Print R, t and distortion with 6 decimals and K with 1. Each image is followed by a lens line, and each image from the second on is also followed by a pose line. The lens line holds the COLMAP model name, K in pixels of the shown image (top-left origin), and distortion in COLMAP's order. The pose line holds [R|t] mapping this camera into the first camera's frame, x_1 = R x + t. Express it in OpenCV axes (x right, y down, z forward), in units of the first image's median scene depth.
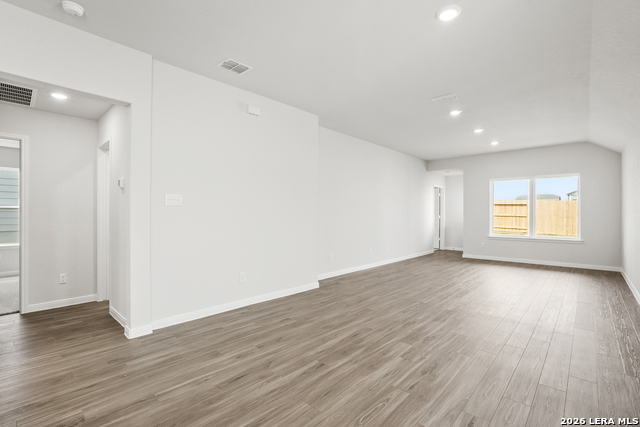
lens RADIAL K [[298.2, 0, 319.0], [0, 298.2, 215.1], [0, 0, 1]] dist [-0.035370, 0.012939]
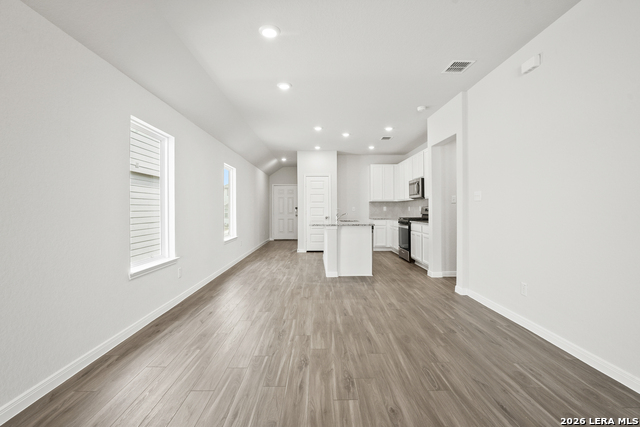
lens RADIAL K [[293.6, 0, 317.6], [0, 293.6, 204.1], [0, 0, 1]] dist [-0.046362, 0.011879]
pose [[-0.725654, -0.007349, -0.688021, 0.859215], [0.003830, 0.999884, -0.014719, -0.002717], [0.688049, -0.013316, -0.725542, 1.546763]]
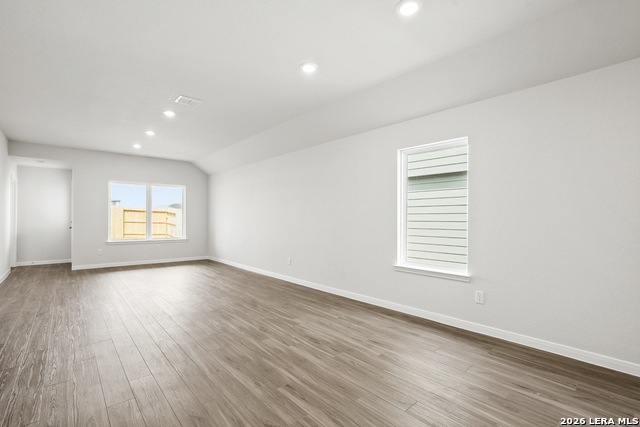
lens RADIAL K [[298.2, 0, 319.0], [0, 298.2, 215.1], [0, 0, 1]] dist [-0.035370, 0.012939]
pose [[0.093641, 0.014336, 0.995503, -0.706982], [-0.002532, 0.999897, -0.014161, -0.000530], [-0.995603, -0.001195, 0.093668, 0.661321]]
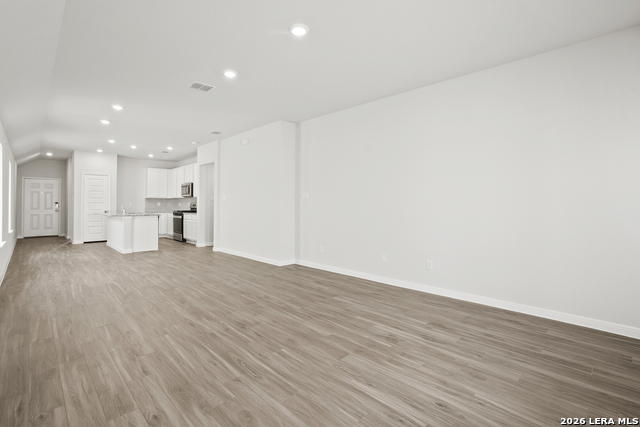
lens RADIAL K [[293.6, 0, 317.6], [0, 293.6, 204.1], [0, 0, 1]] dist [-0.046362, 0.011879]
pose [[-0.032869, 0.000282, -0.999460, 1.946985], [-0.000100, 1.000000, 0.000286, 0.002105], [0.999460, 0.000110, -0.032869, 1.989308]]
